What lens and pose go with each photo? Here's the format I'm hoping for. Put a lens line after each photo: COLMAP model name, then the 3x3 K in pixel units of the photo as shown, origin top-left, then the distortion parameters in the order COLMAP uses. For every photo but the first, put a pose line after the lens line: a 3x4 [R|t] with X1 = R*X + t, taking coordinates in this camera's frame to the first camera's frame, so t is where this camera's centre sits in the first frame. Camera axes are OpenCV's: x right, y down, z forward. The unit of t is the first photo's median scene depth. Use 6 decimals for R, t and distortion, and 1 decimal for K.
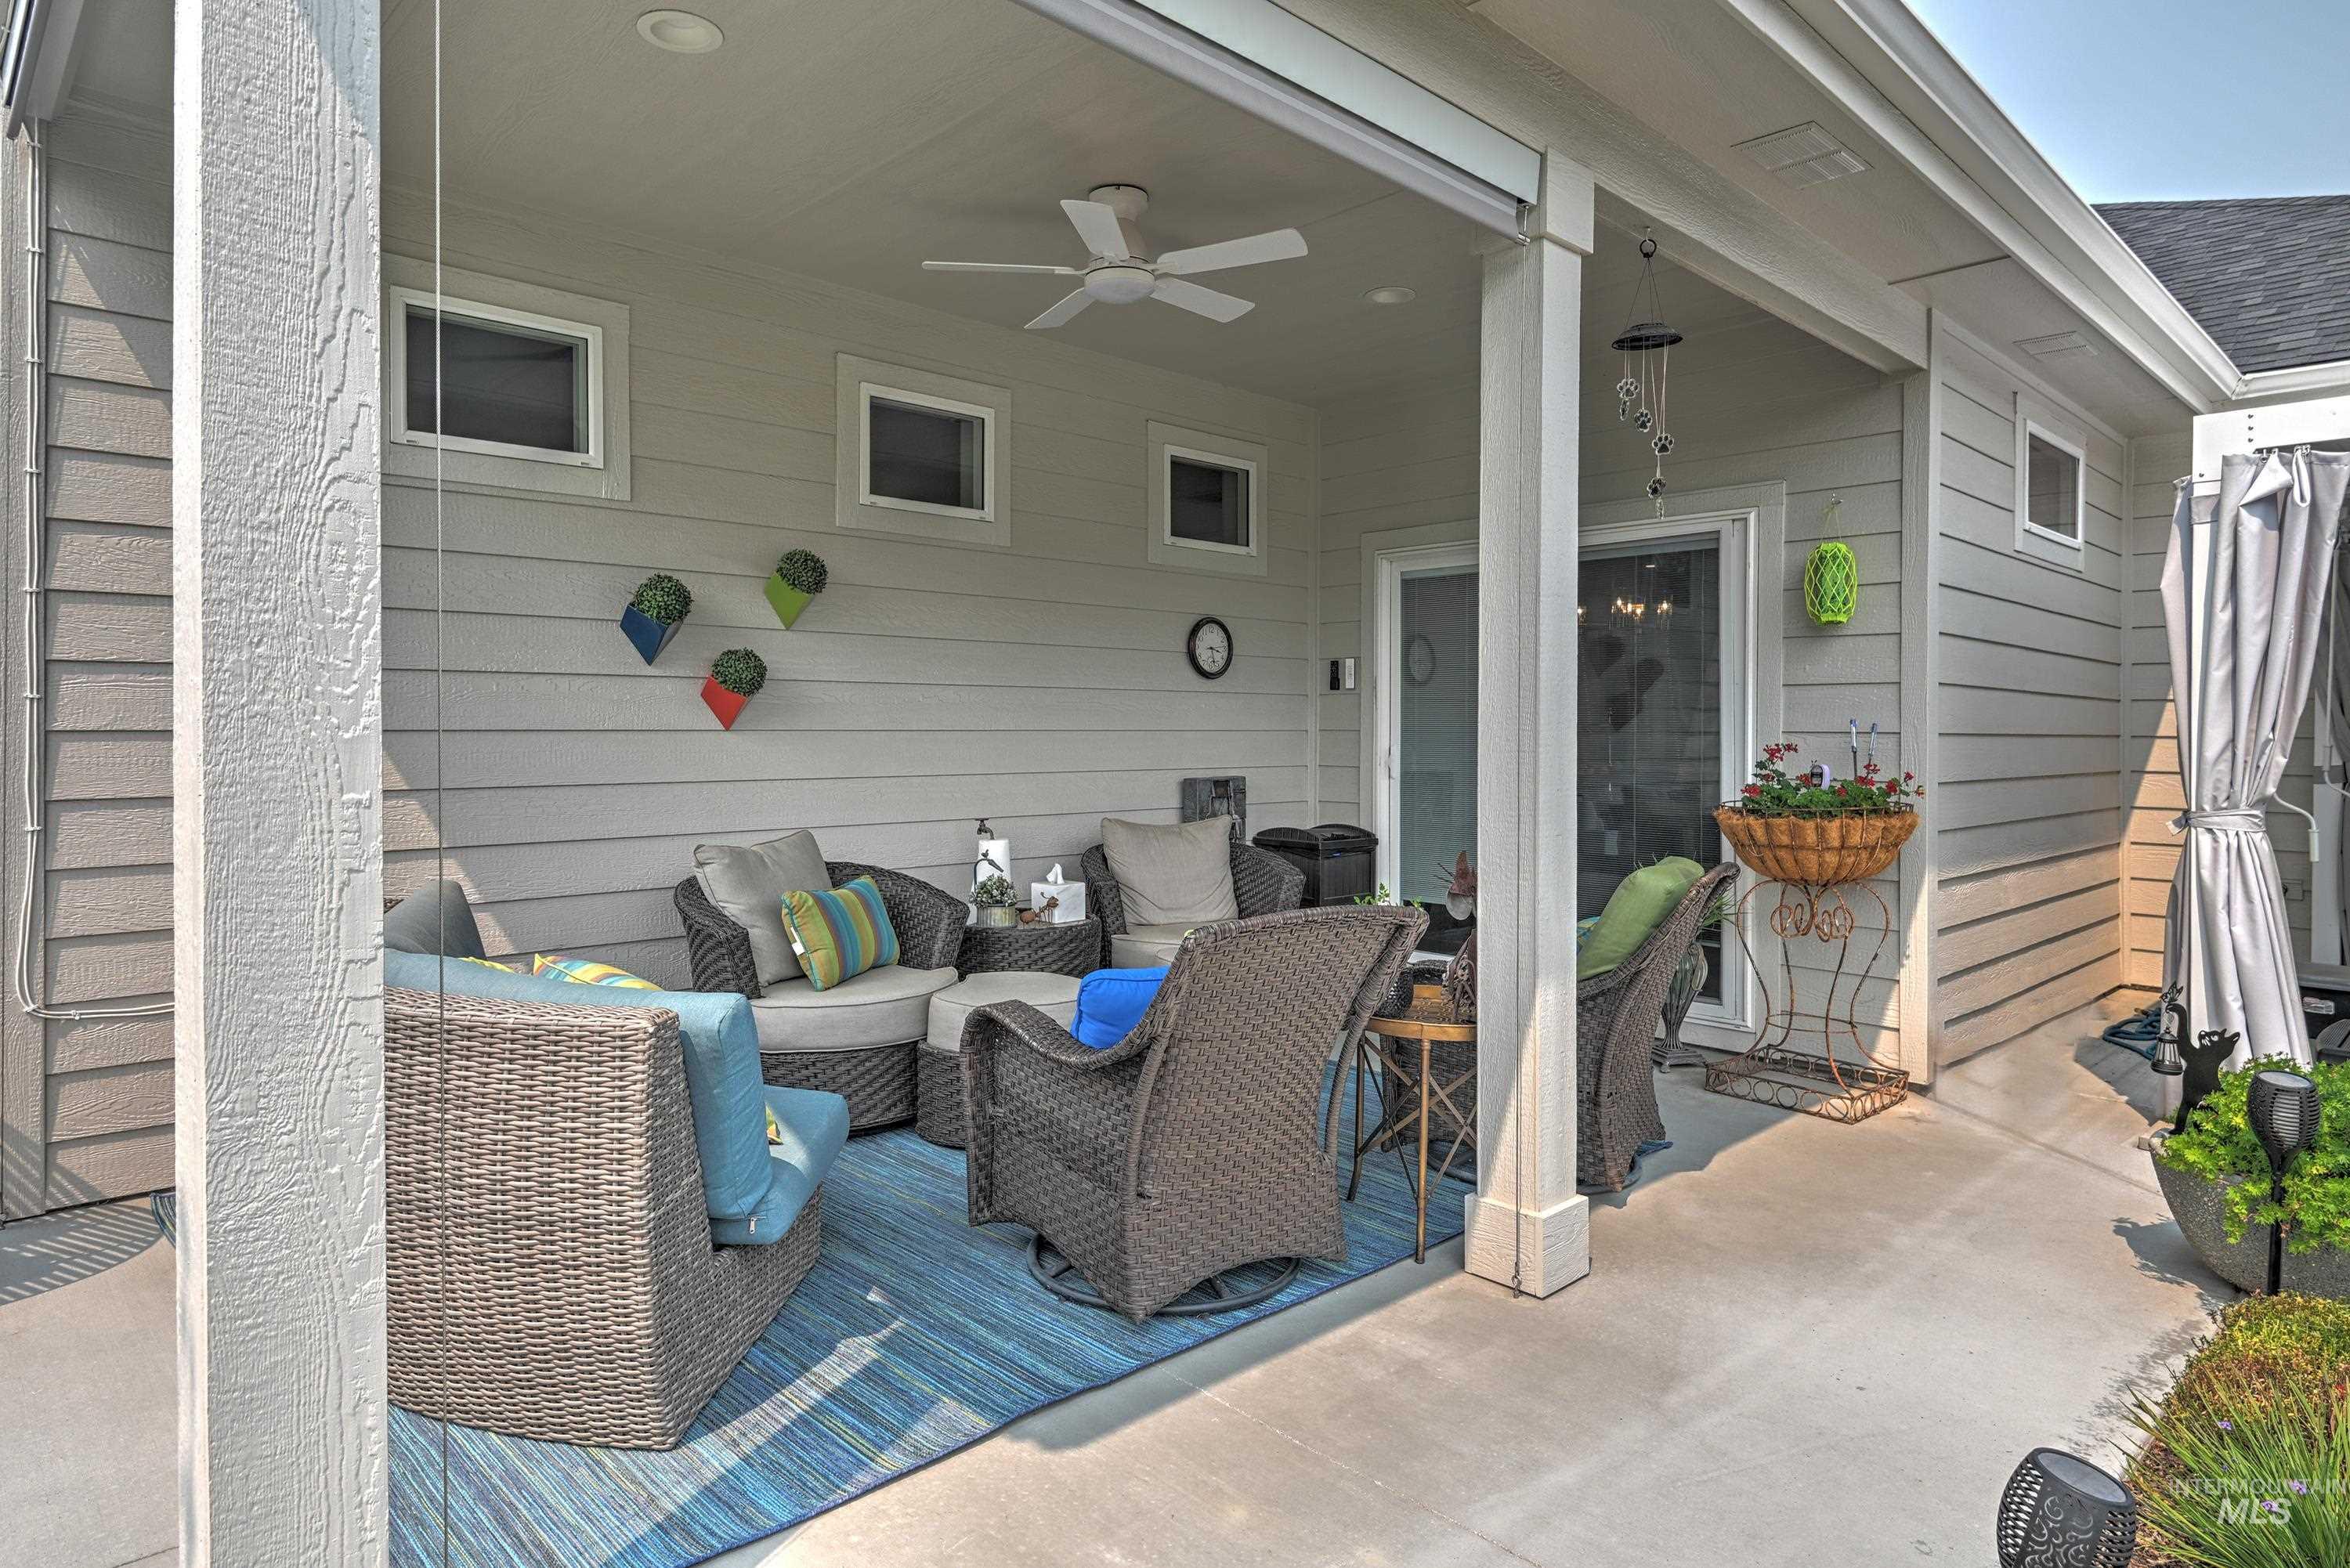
lens RADIAL K [[1351.5, 0, 1158.7], [0, 1351.5, 740.6], [0, 0, 1]] dist [0.002317, -0.001480]
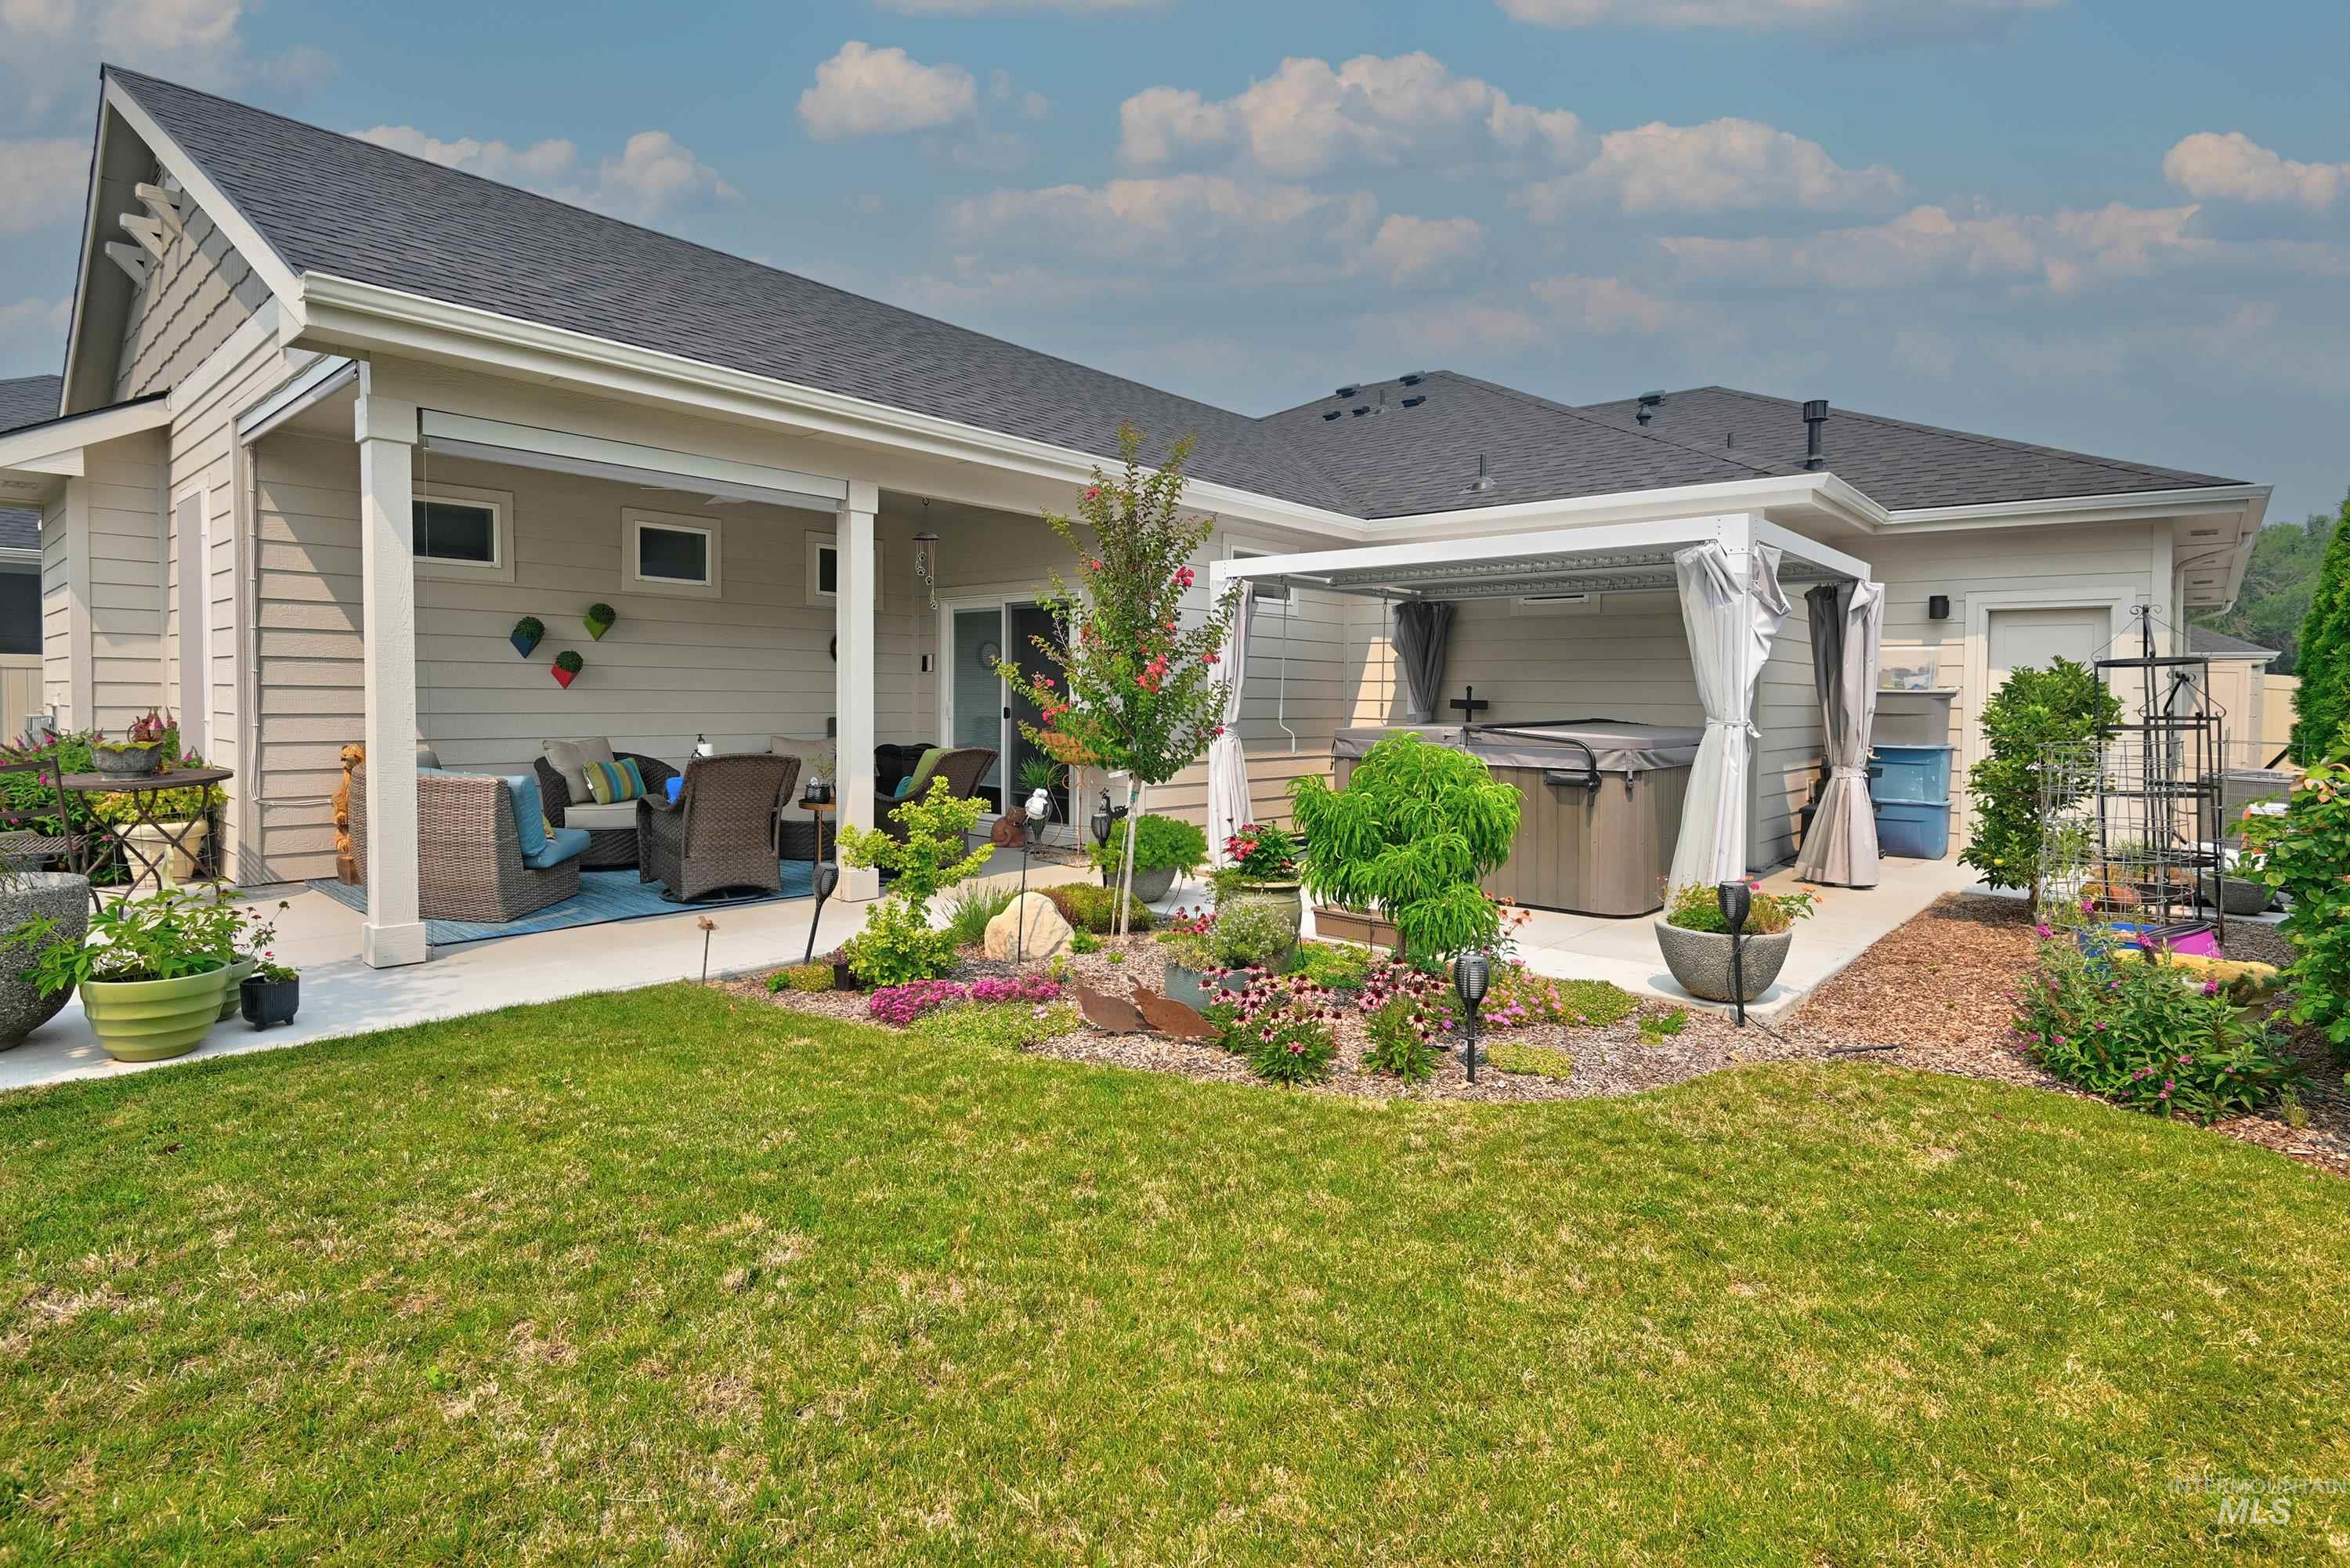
lens RADIAL K [[1149.0, 0, 1153.1], [0, 1149.0, 732.7], [0, 0, 1]] dist [0.000383, -0.008579]
pose [[0.996403, 0.009134, 0.084242, 0.500707], [-0.011208, 0.999645, 0.024189, 0.007309], [-0.083991, -0.025046, 0.996152, -0.972788]]
